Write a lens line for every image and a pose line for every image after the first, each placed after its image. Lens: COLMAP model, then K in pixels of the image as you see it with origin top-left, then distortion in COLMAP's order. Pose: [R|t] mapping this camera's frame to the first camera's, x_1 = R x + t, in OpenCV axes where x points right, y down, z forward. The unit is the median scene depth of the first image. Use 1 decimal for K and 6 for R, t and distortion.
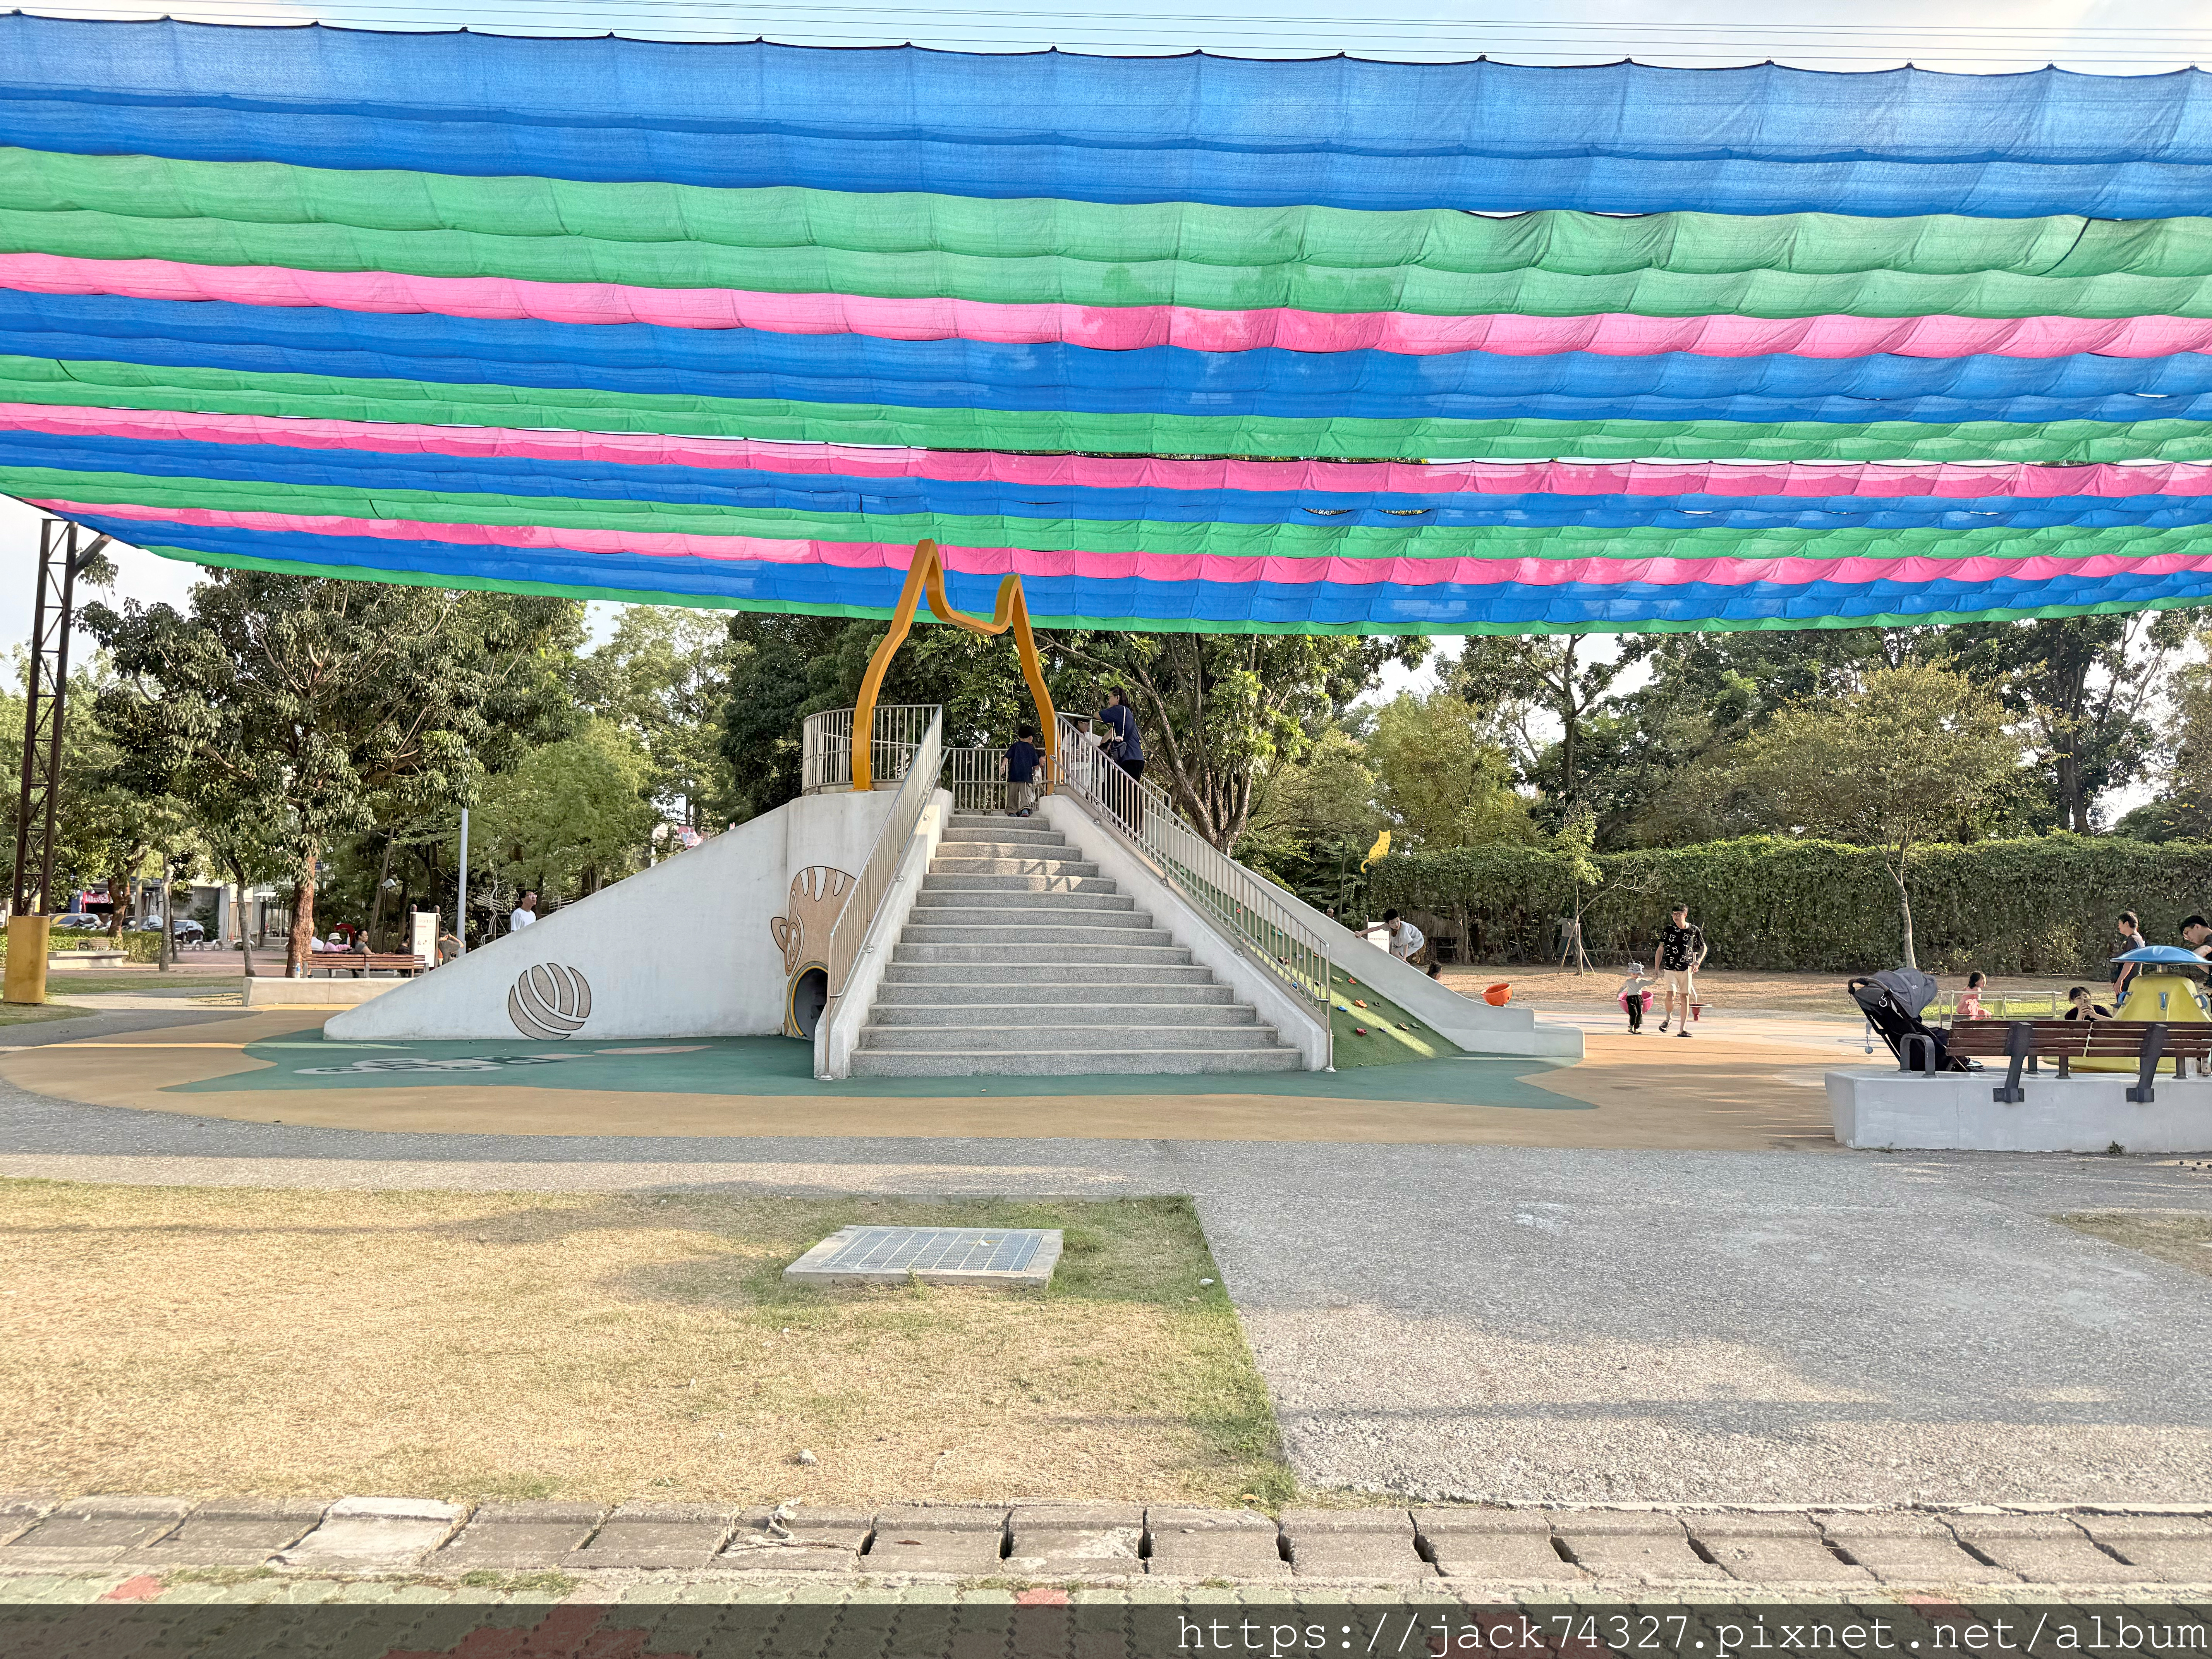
lens RADIAL K [[1605.4, 0, 1106.0], [0, 1605.4, 829.5], [0, 0, 1]] dist [0.012390, -0.002971]
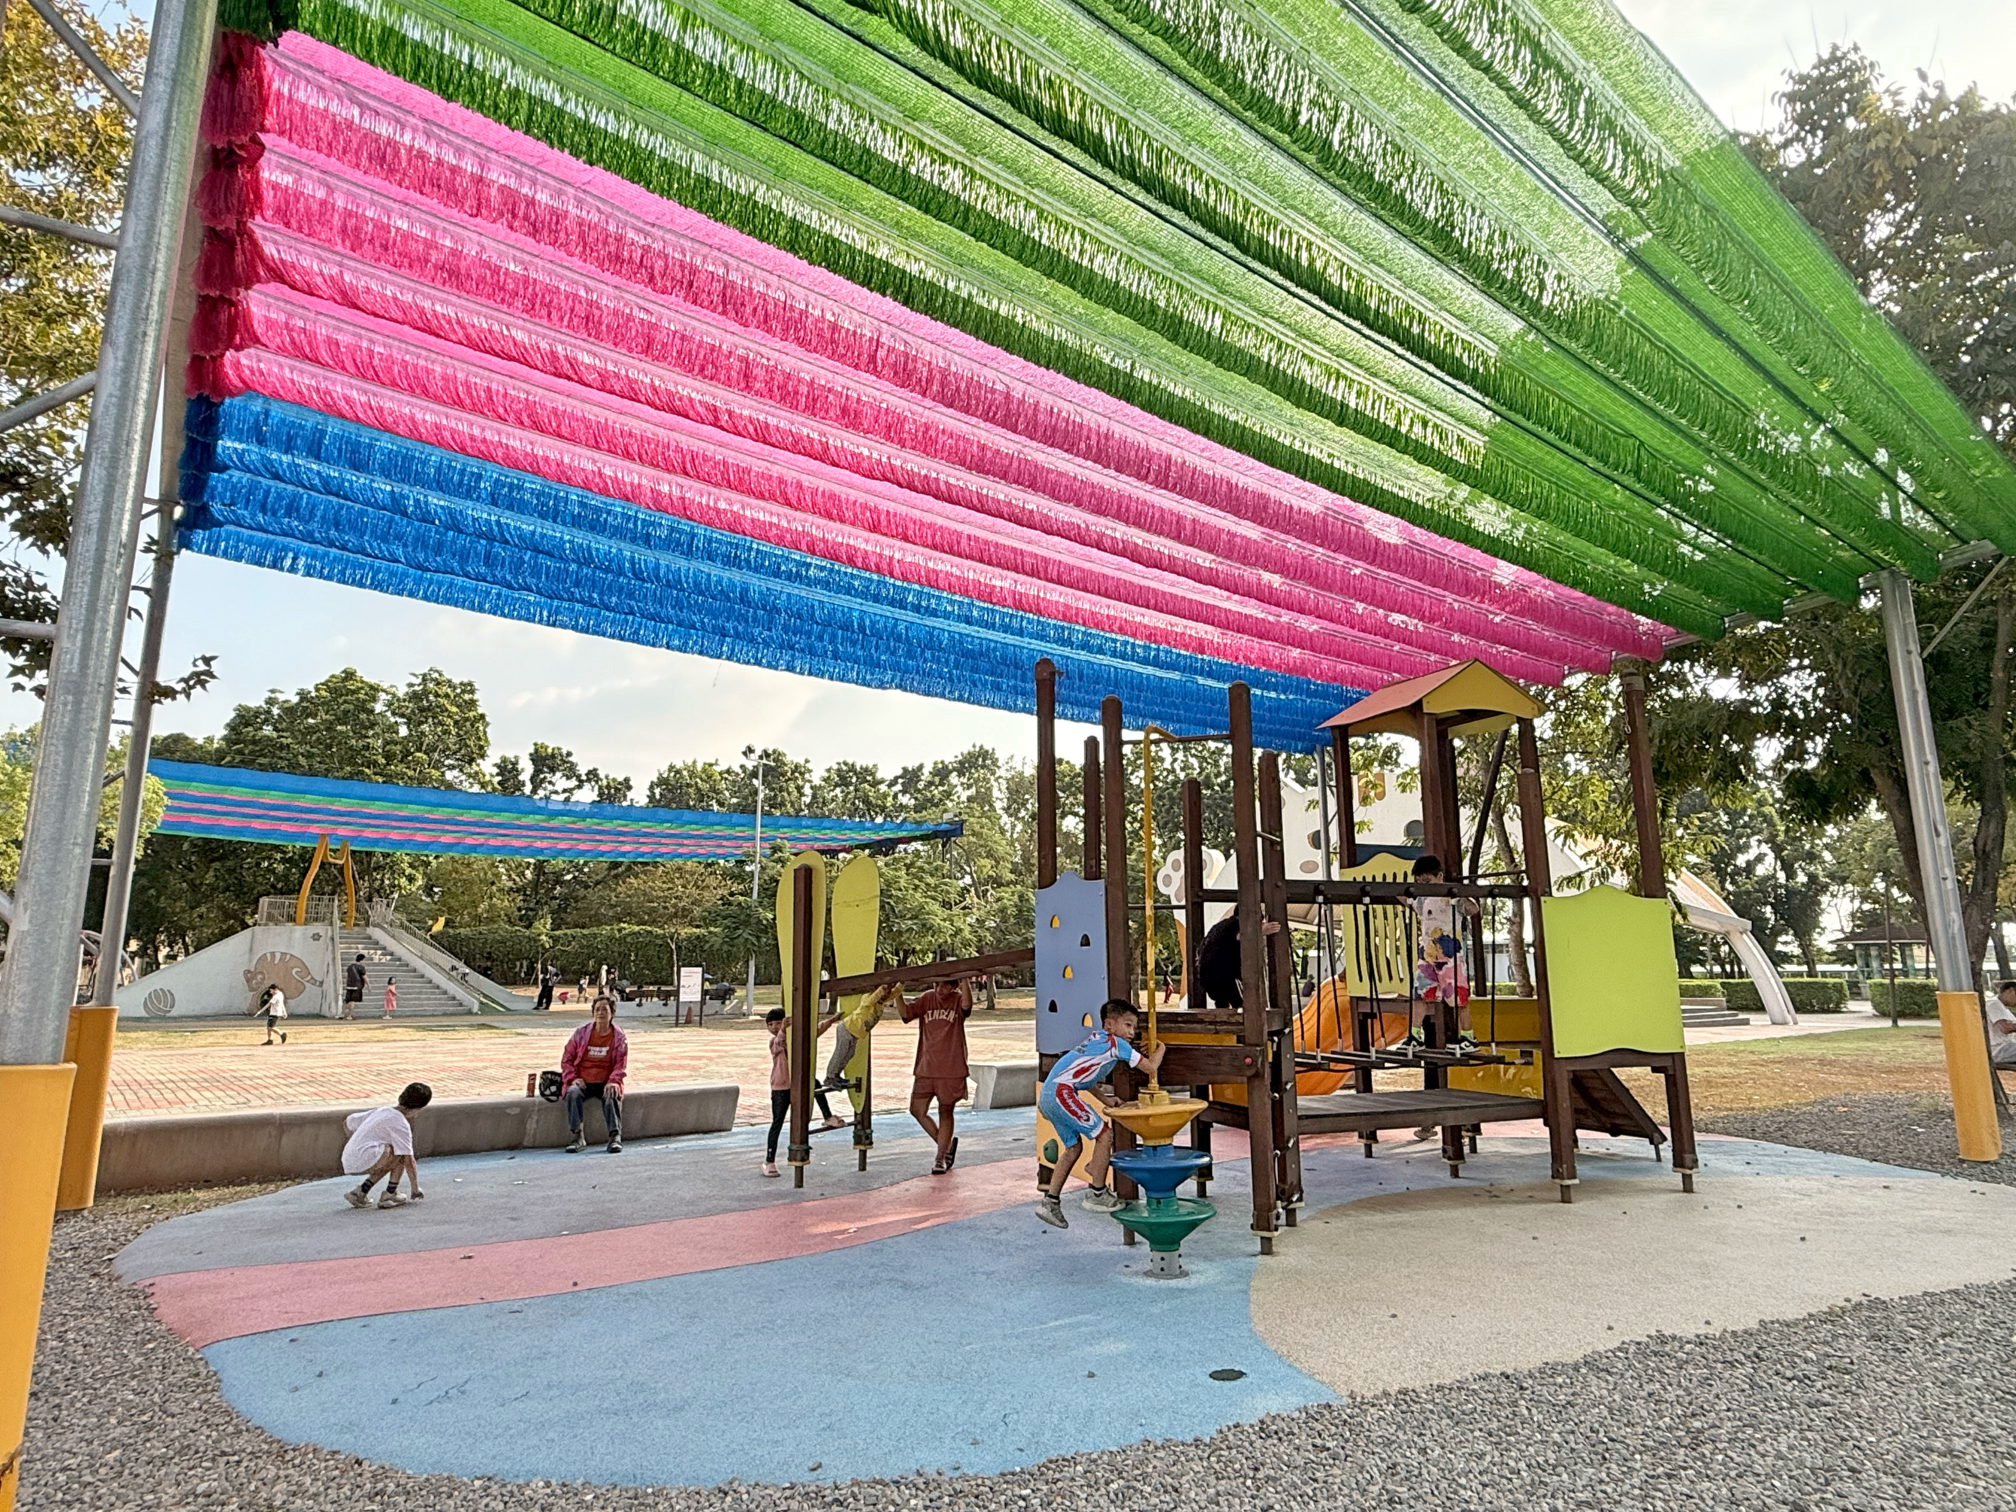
lens RADIAL K [[1166.0, 0, 1008.0], [0, 1166.0, 756.0], [0, 0, 1]] dist [0.002250, 0.000331]
pose [[0.779477, 0.099530, 0.618474, -0.242183], [-0.031465, 0.992272, -0.120028, -0.057235], [-0.625640, 0.074098, 0.776585, -0.724867]]
